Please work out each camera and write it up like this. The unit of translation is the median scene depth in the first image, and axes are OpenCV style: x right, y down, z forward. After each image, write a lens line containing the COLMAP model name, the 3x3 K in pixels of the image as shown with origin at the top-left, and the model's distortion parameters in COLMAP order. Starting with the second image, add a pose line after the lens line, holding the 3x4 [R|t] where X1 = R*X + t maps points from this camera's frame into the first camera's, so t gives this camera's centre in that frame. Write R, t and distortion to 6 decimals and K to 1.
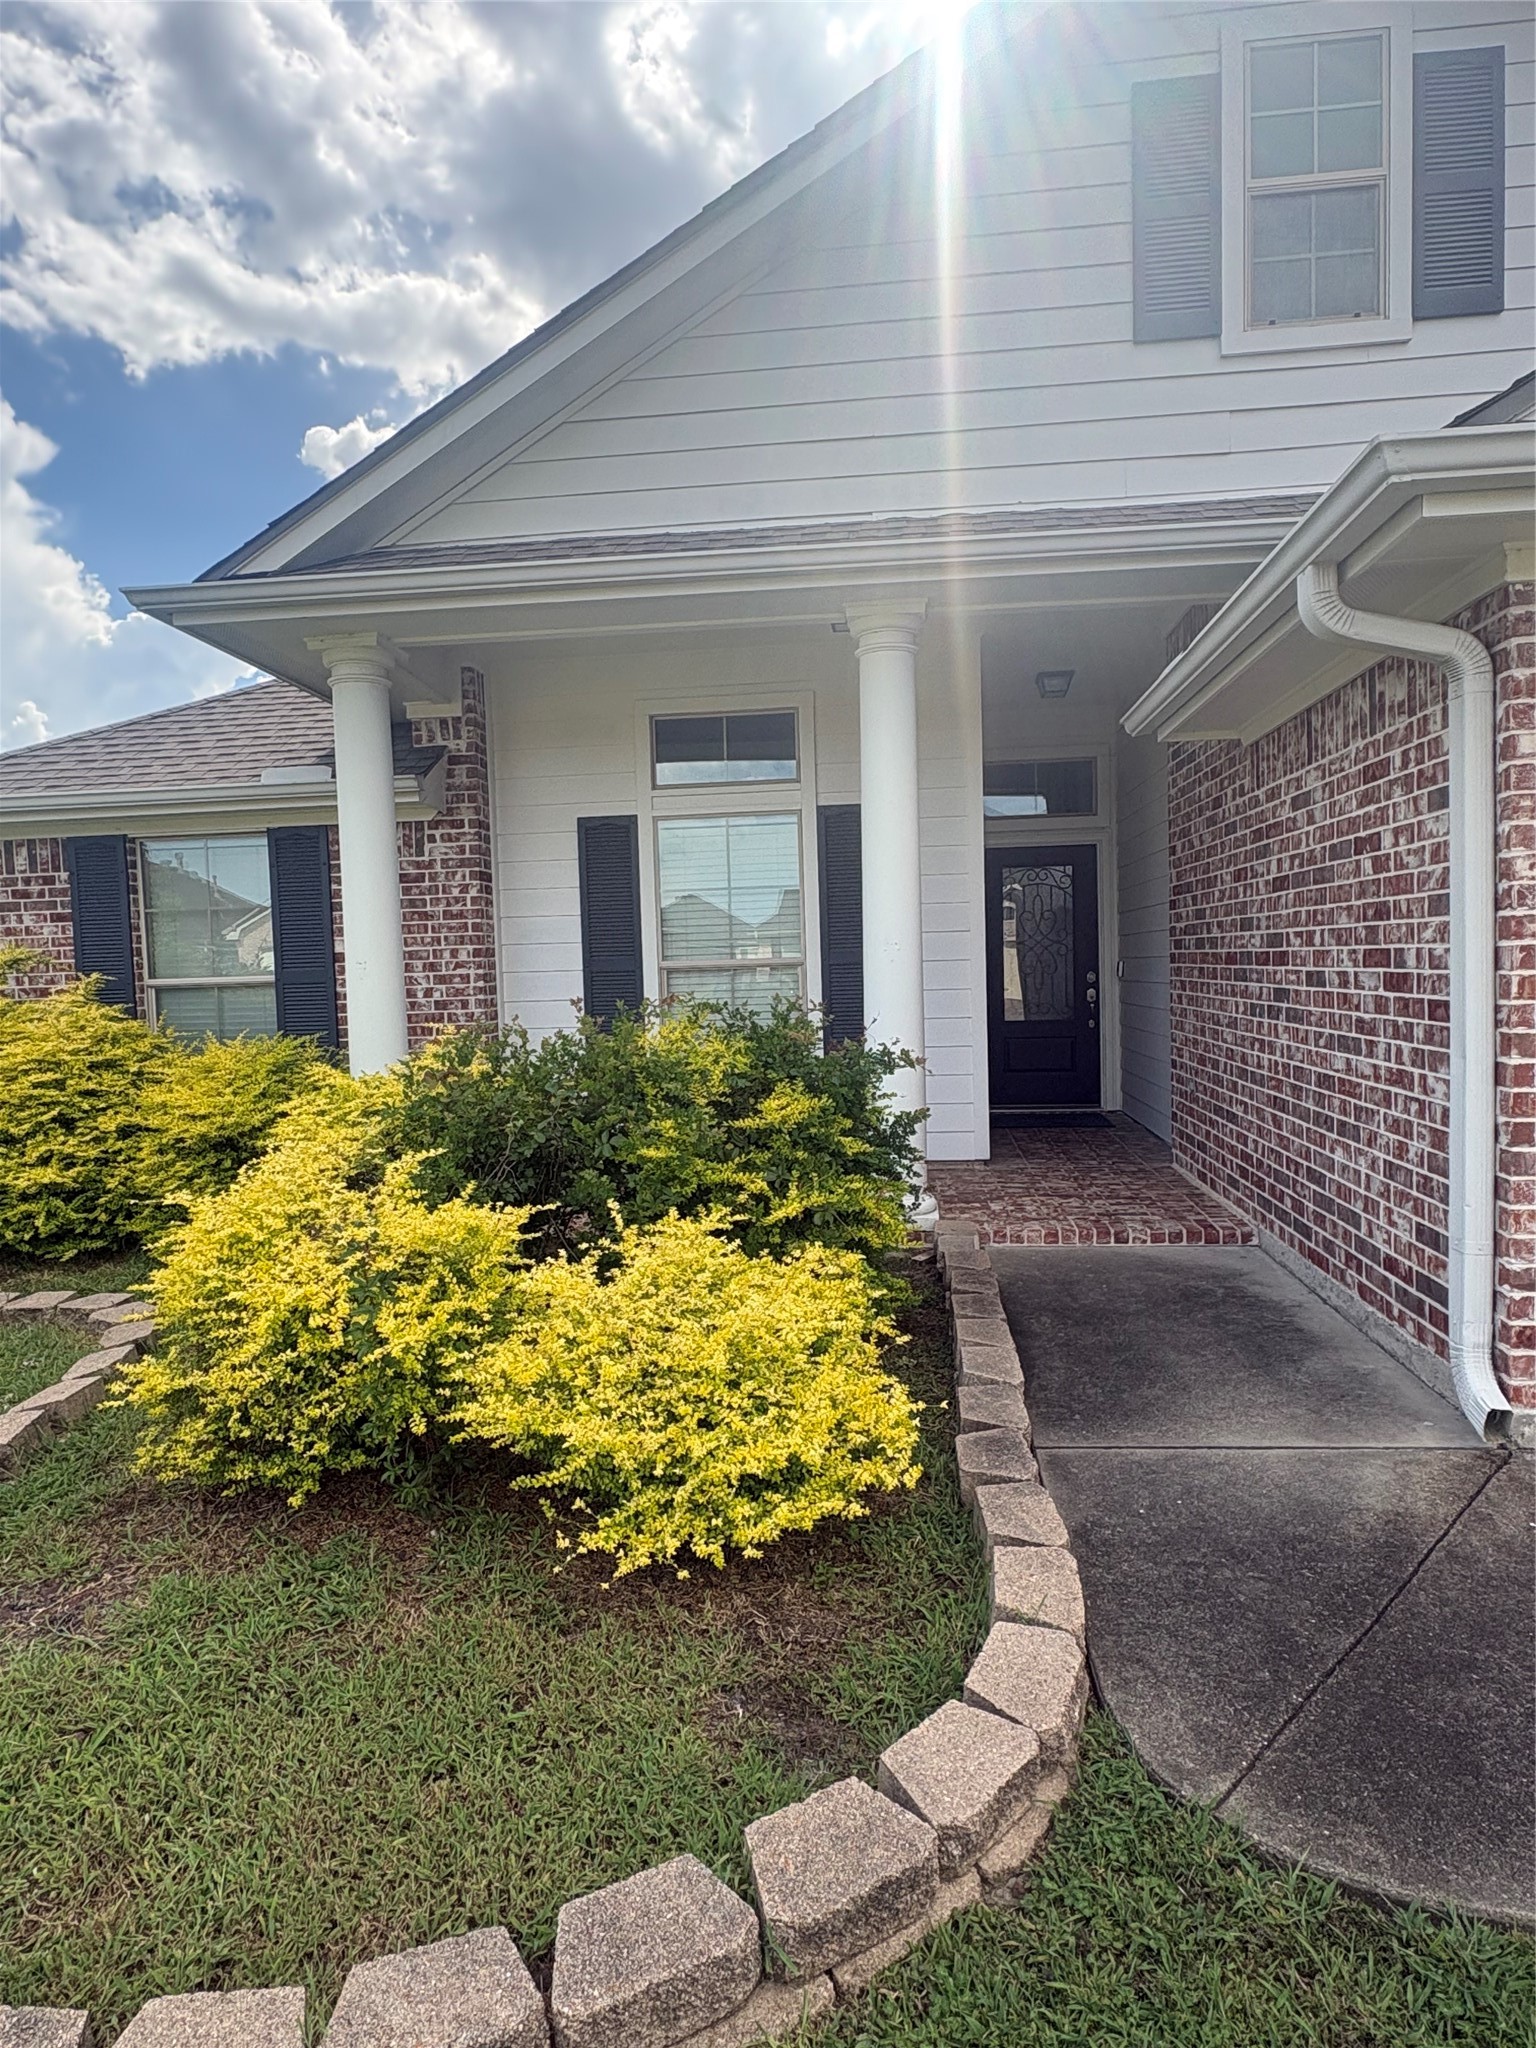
lens RADIAL K [[1147.1, 0, 806.2], [0, 1147.1, 1010.4], [0, 0, 1]] dist [0.001016, -0.001599]
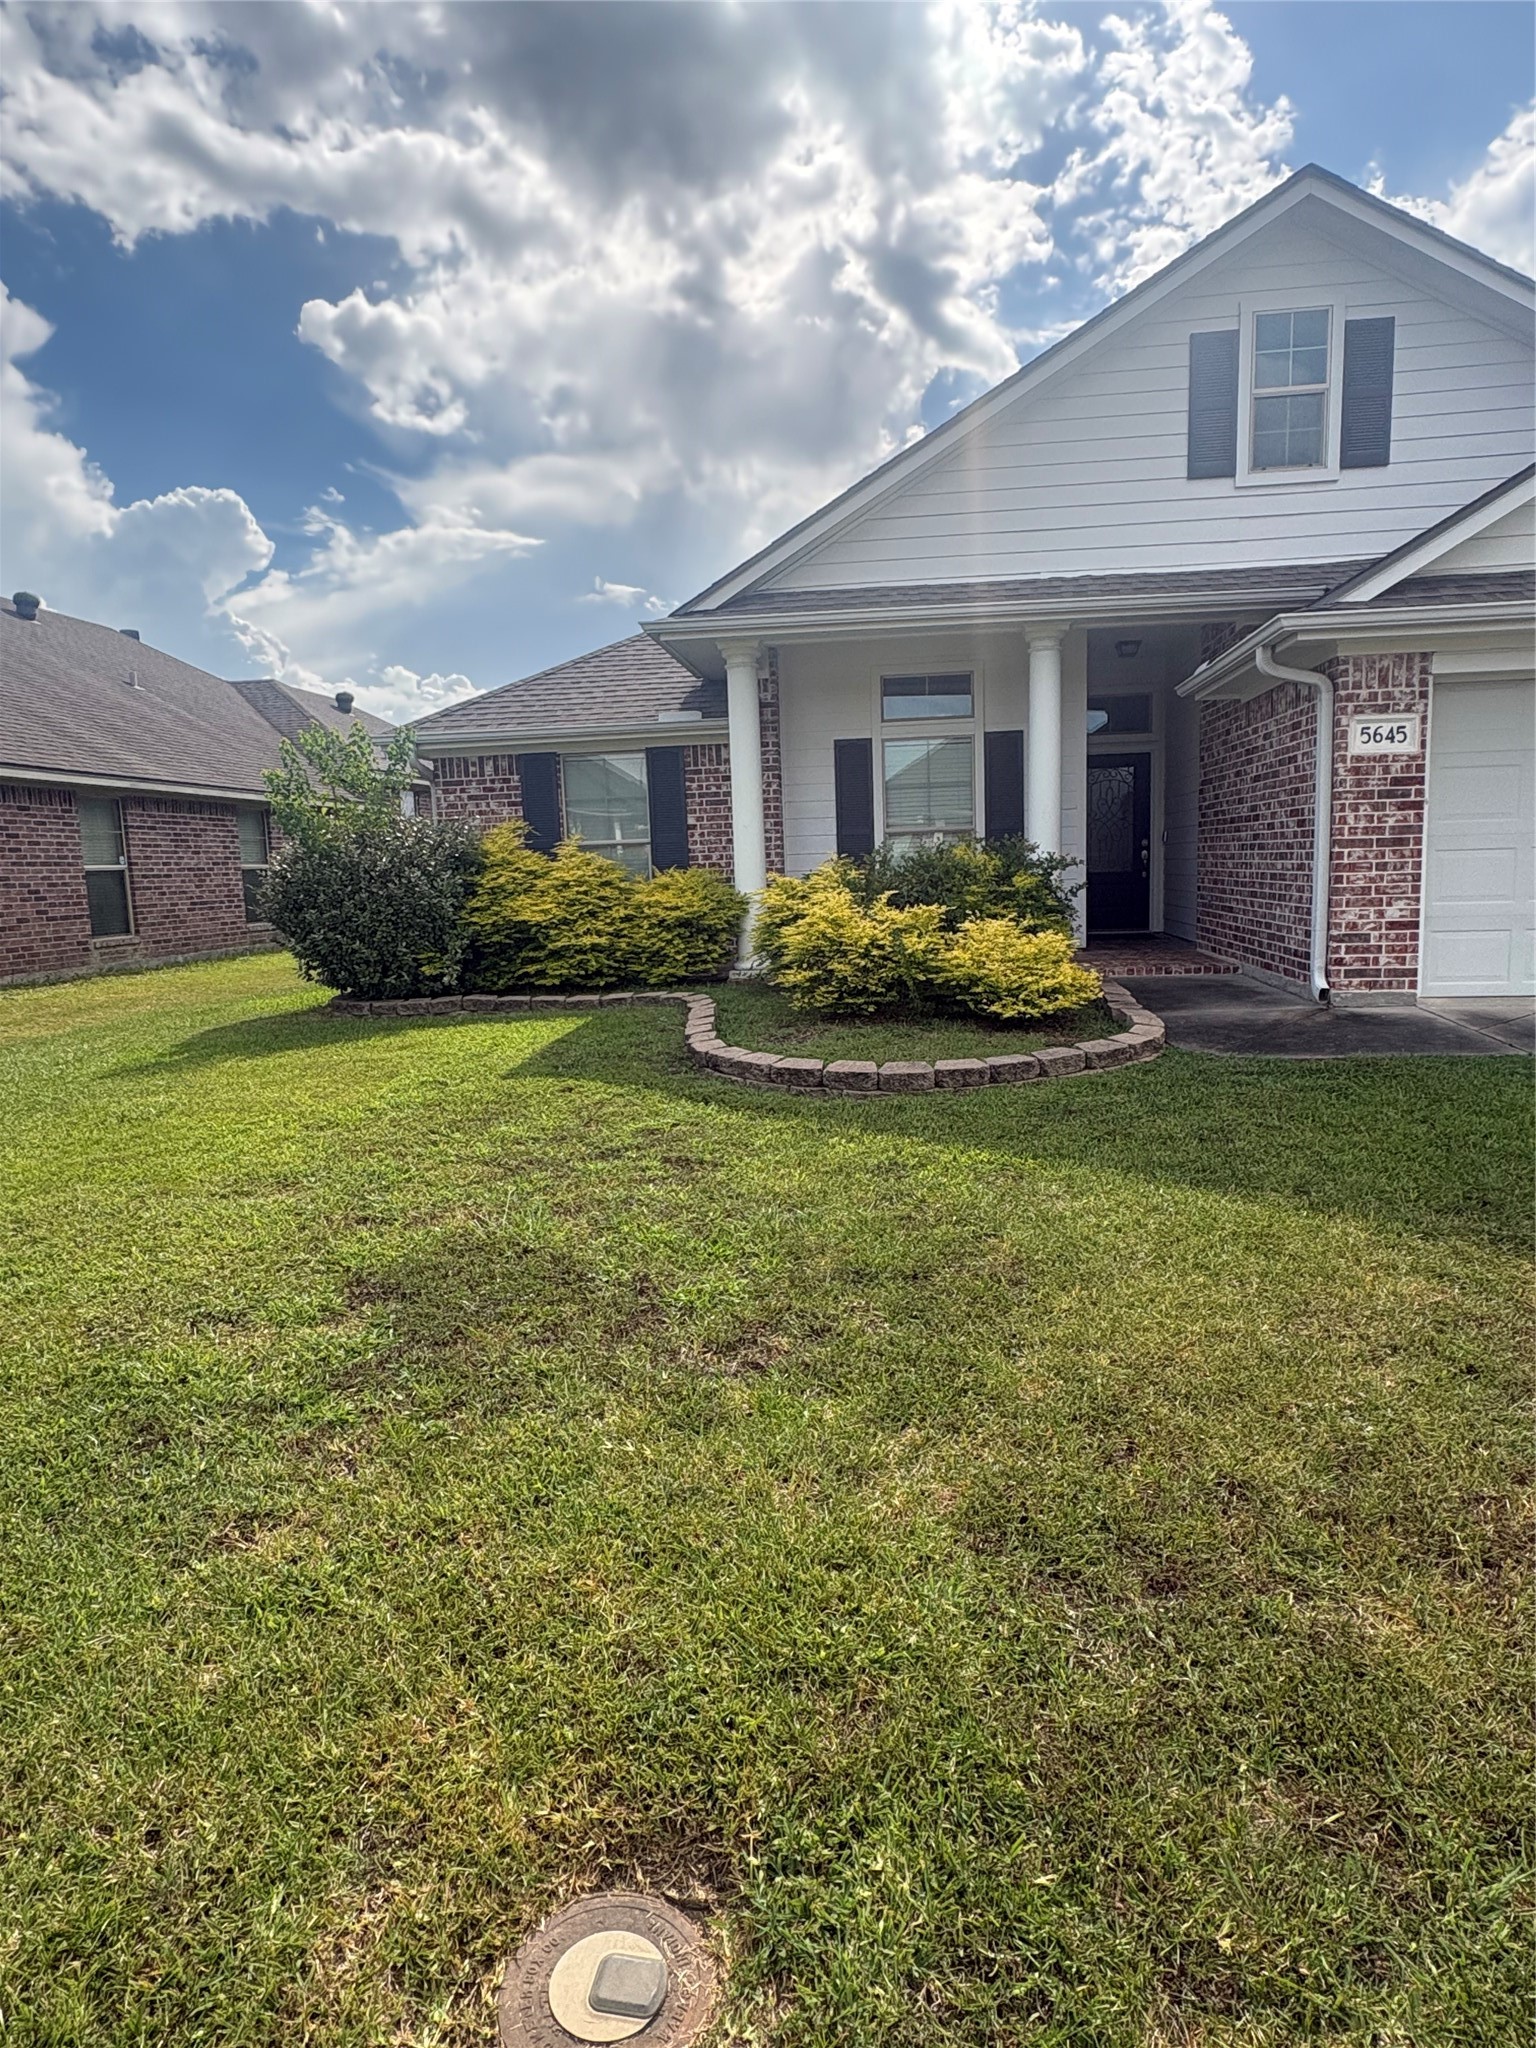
lens RADIAL K [[1147.1, 0, 806.2], [0, 1147.1, 1010.4], [0, 0, 1]] dist [0.001016, -0.001599]
pose [[0.999808, -0.001766, -0.019537, -0.286082], [0.003463, 0.996183, 0.087216, 0.099648], [0.019309, -0.087266, 0.995998, -0.901815]]
